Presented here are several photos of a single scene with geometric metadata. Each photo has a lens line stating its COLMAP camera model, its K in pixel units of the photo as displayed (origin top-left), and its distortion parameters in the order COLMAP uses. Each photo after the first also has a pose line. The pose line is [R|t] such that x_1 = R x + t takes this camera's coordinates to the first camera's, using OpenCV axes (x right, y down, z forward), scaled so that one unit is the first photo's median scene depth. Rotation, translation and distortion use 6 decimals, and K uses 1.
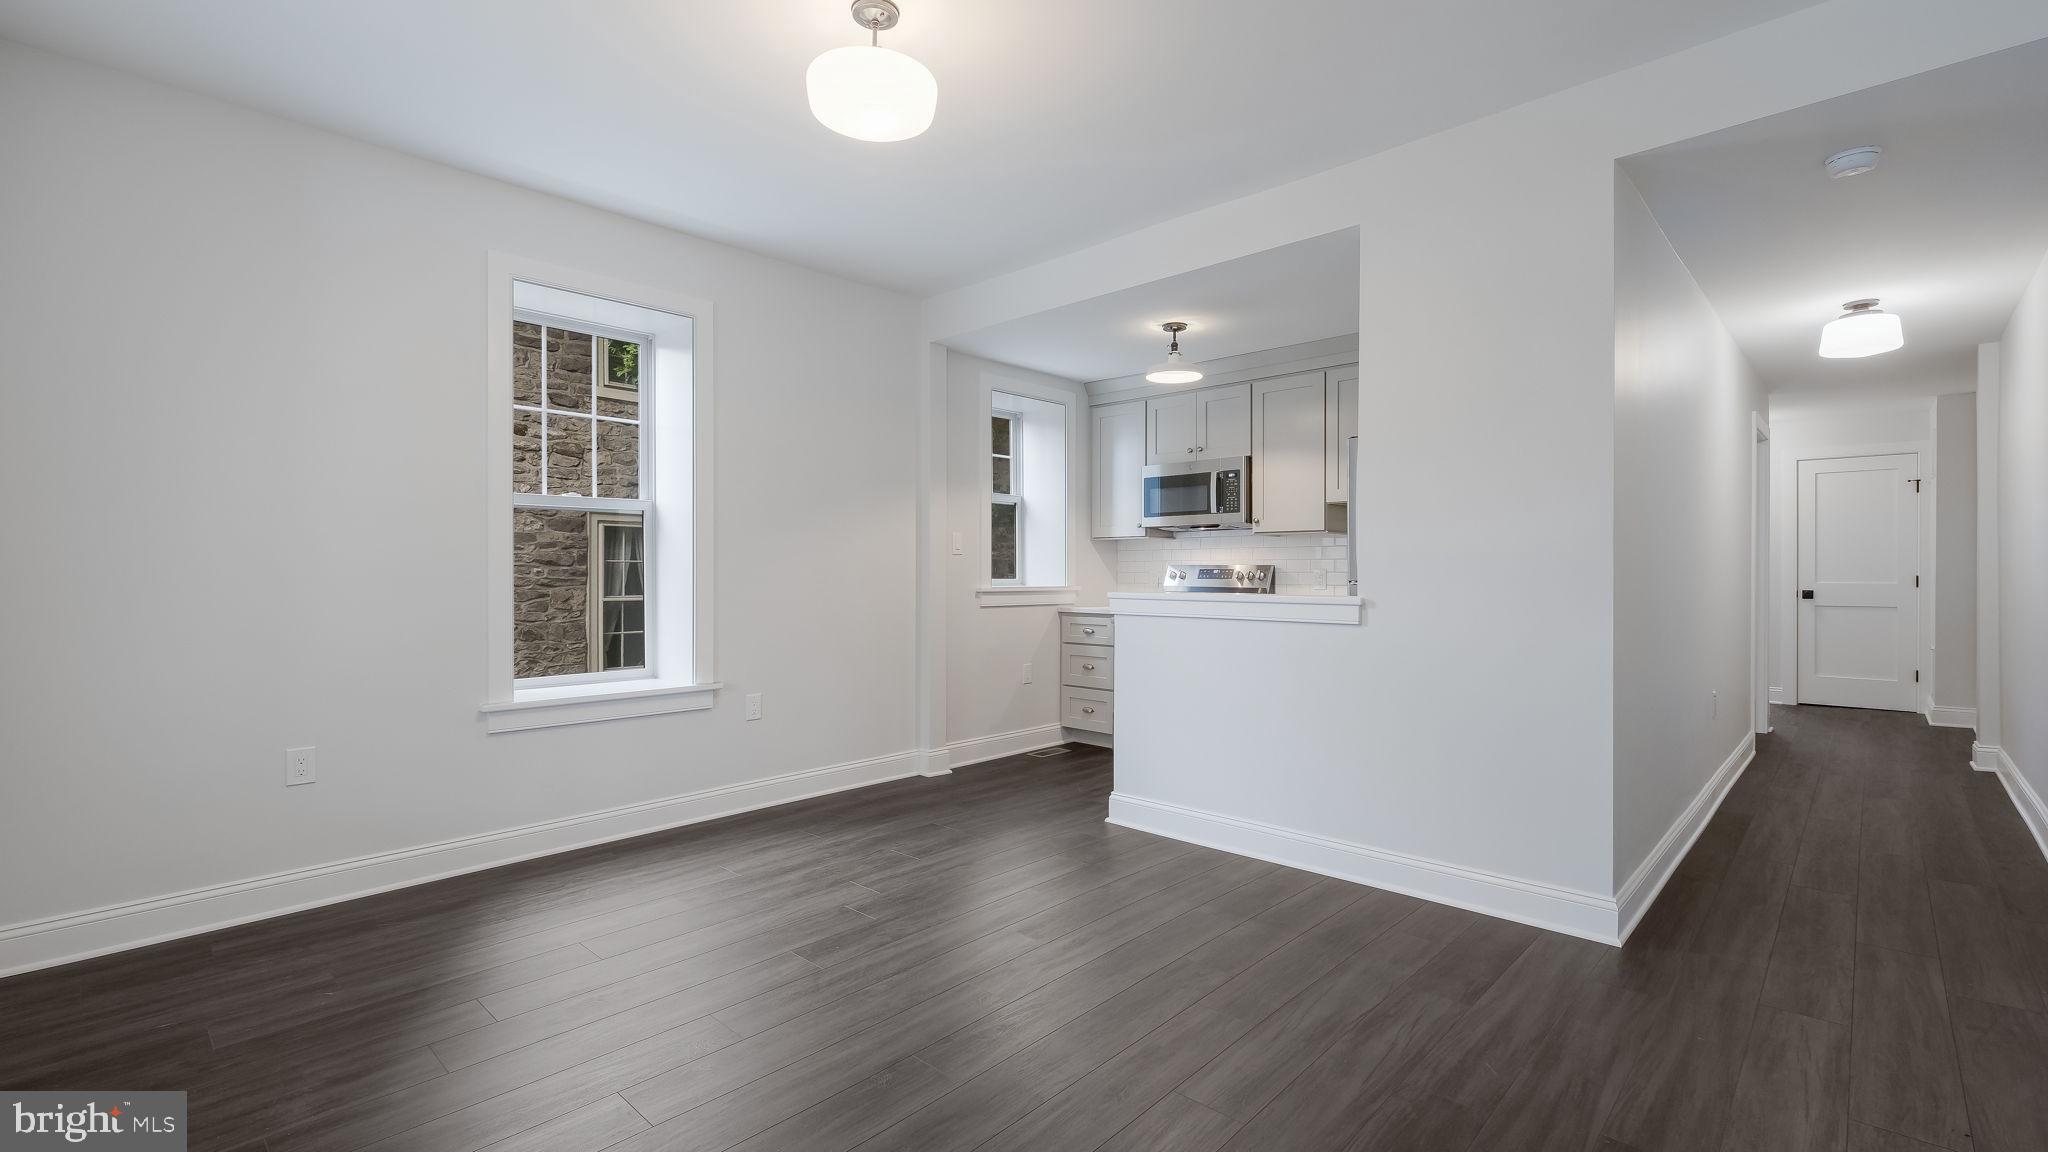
lens RADIAL K [[893.9, 0, 1024.0], [0, 893.9, 576.0], [0, 0, 1]] dist [0.001349, 0.000227]
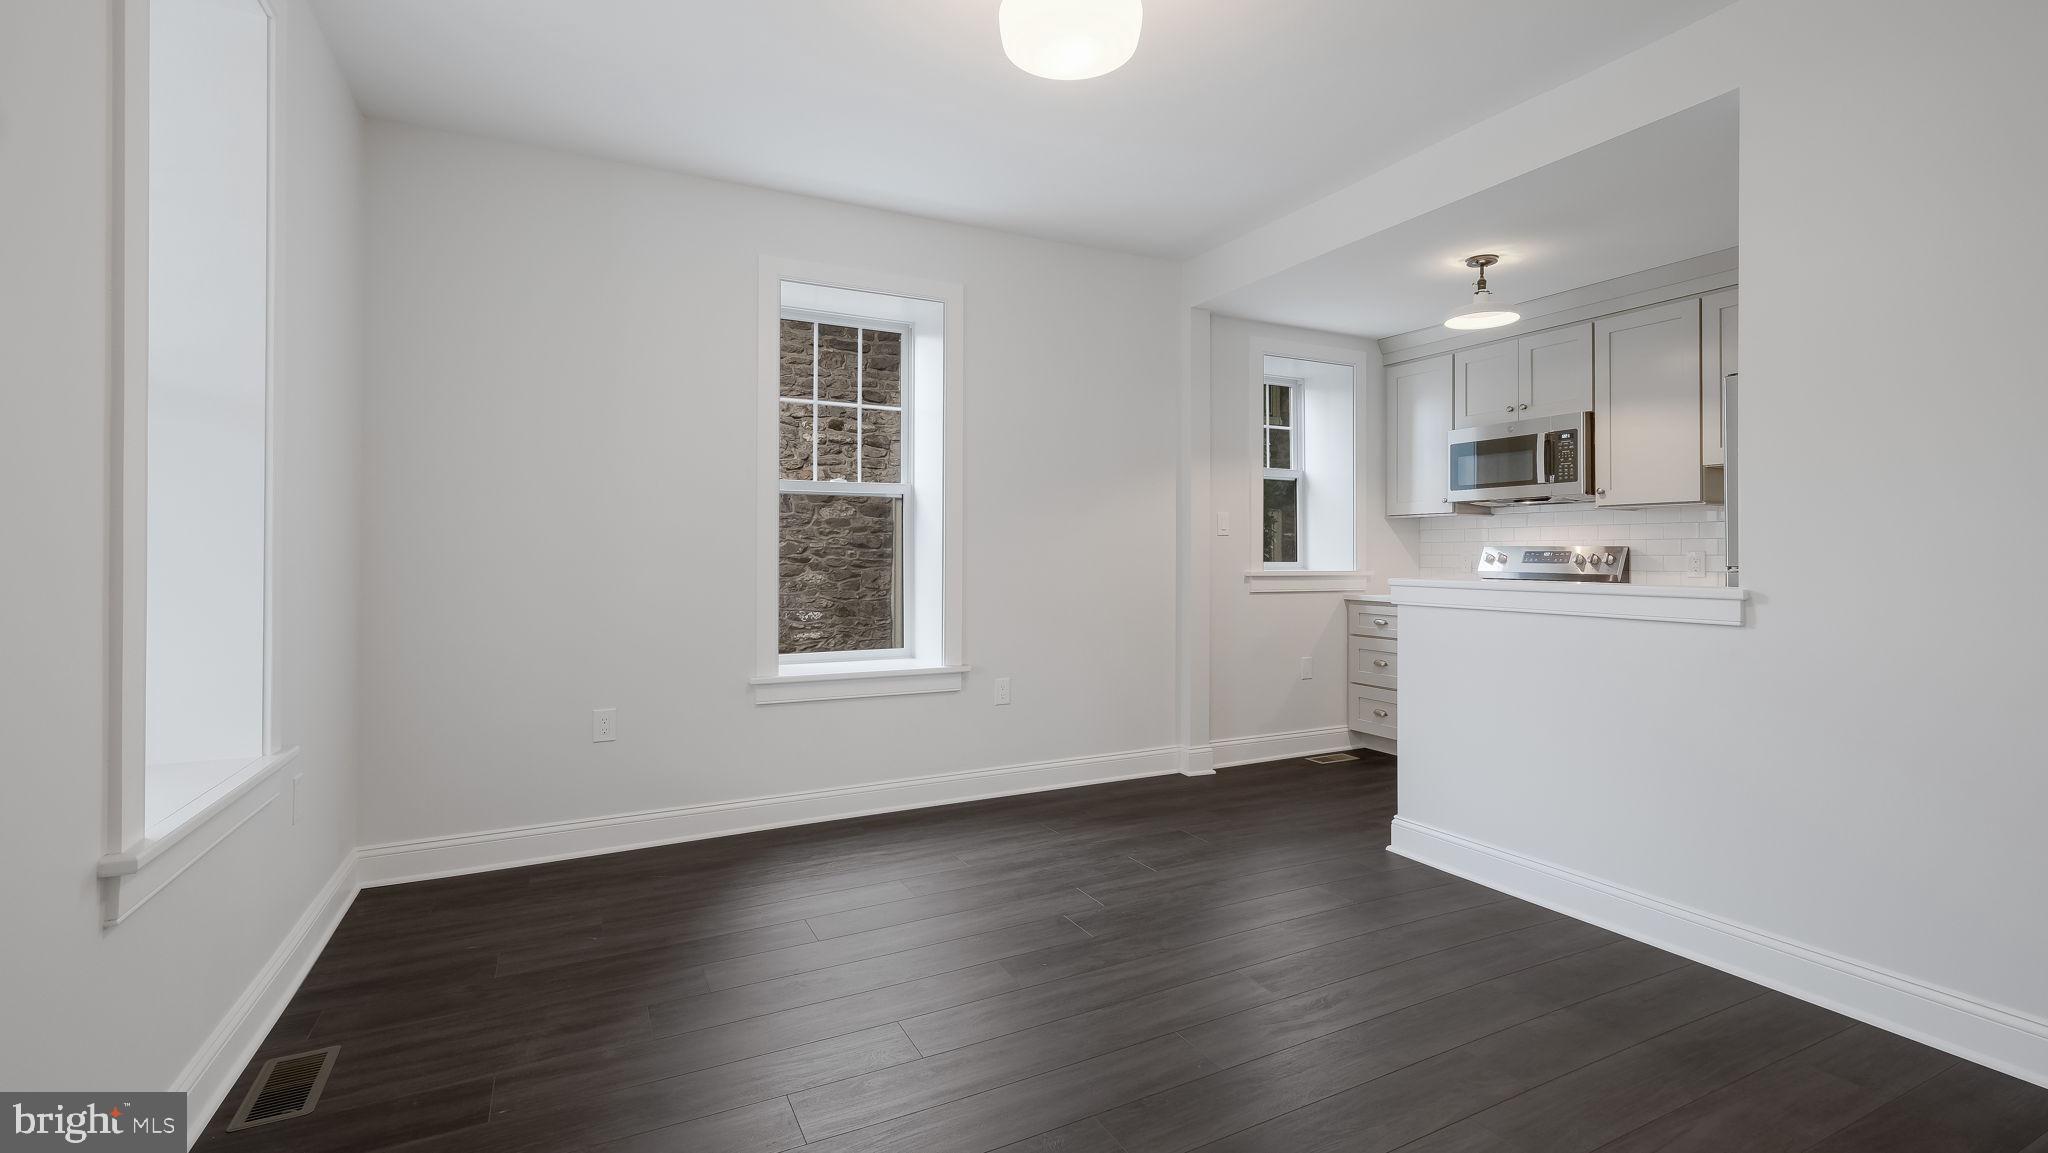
lens RADIAL K [[896.2, 0, 1020.0], [0, 896.2, 545.0], [0, 0, 1]] dist [0.002700, -0.000314]
pose [[0.941048, -0.002402, -0.338264, 0.047513], [-0.002604, 0.999894, -0.014345, -0.000445], [0.338263, 0.014380, 0.940942, 0.072738]]
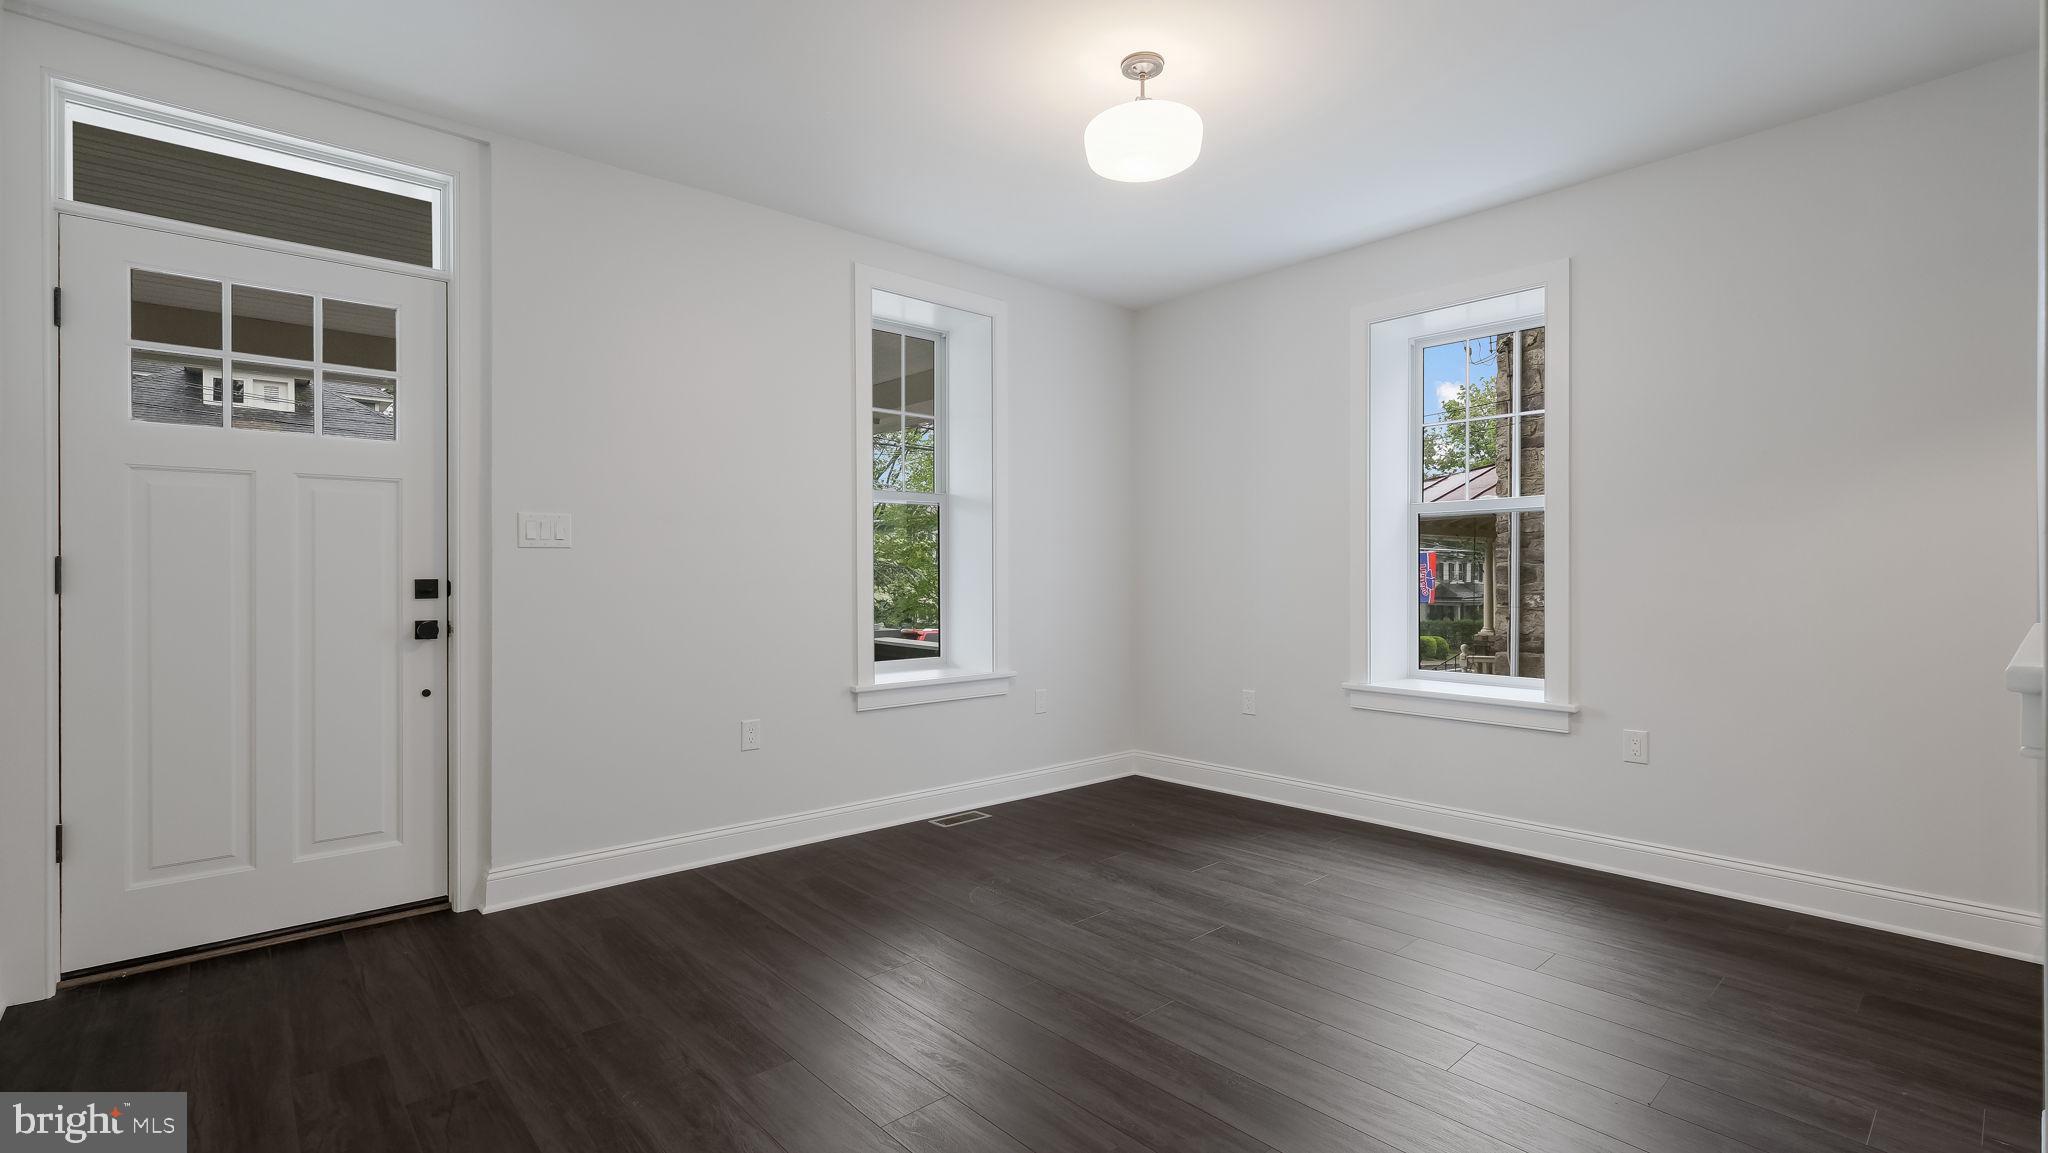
lens RADIAL K [[893.9, 0, 1024.0], [0, 893.9, 576.5], [0, 0, 1]] dist [0.001349, 0.000227]
pose [[-0.077469, 0.005451, -0.996980, 0.500033], [0.000686, 0.999985, 0.005414, -0.007729], [0.996994, -0.000264, -0.077472, 0.497537]]
